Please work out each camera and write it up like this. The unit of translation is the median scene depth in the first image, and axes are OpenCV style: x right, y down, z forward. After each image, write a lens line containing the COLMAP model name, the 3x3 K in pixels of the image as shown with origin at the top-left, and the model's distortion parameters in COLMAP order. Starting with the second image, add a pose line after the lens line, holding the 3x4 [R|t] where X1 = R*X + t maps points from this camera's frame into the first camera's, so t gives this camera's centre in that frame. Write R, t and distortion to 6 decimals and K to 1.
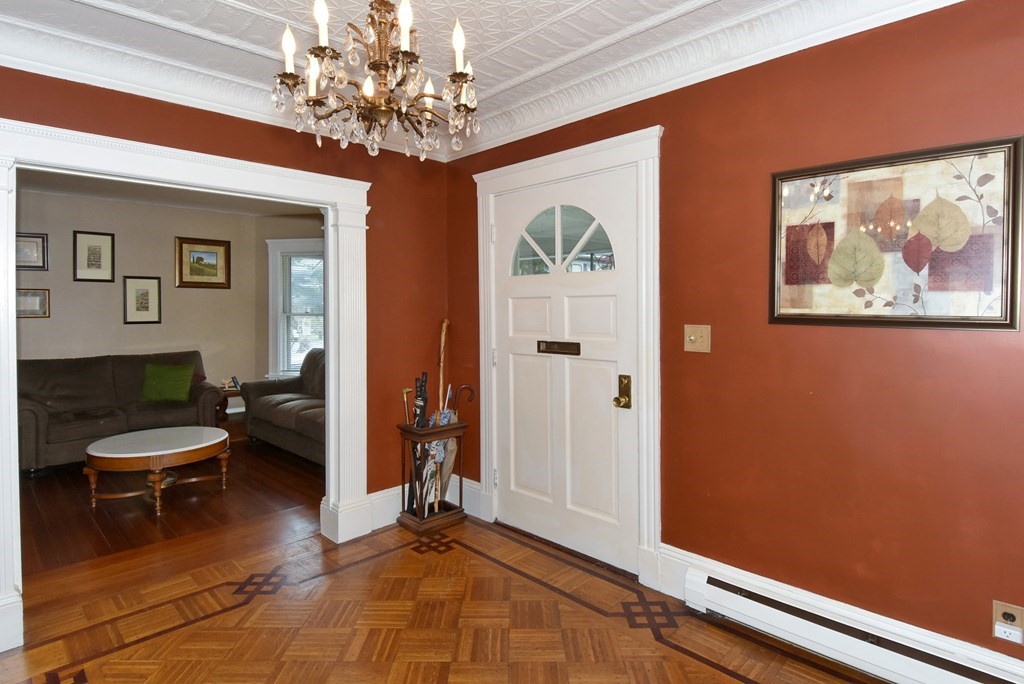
lens RADIAL K [[546.1, 0, 512.7], [0, 546.1, 319.1], [0, 0, 1]] dist [0.003950, -0.009269]
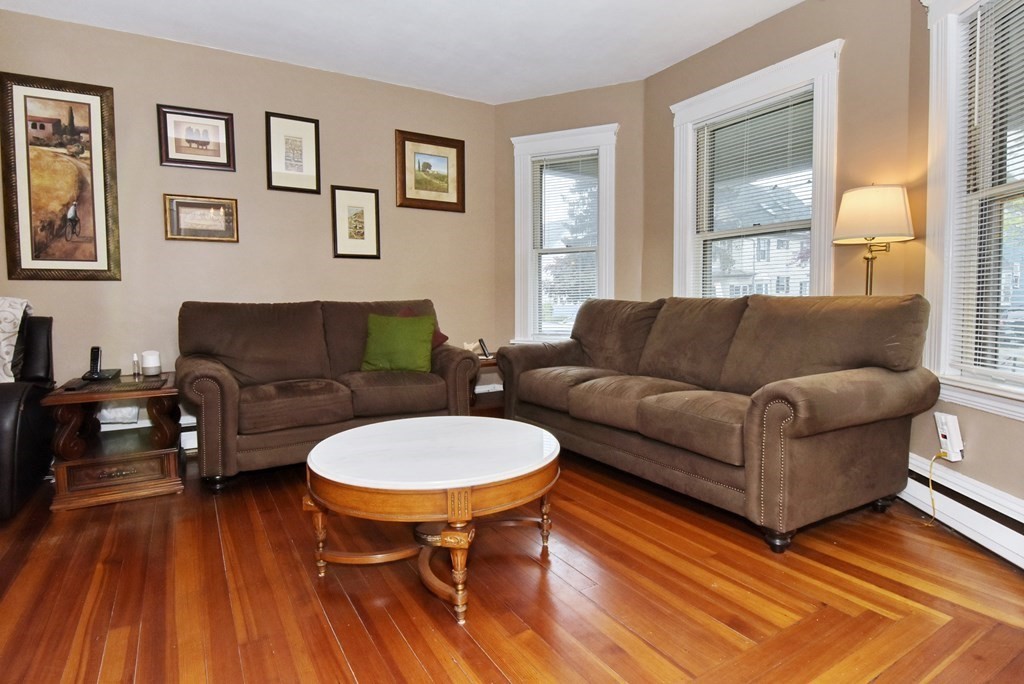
lens RADIAL K [[546.1, 0, 514.1], [0, 546.1, 331.6], [0, 0, 1]] dist [0.003950, -0.009269]
pose [[0.969251, 0.002441, -0.246061, -0.322024], [0.008549, 0.999013, 0.043586, 0.071799], [0.245925, -0.044350, 0.968274, 0.387268]]
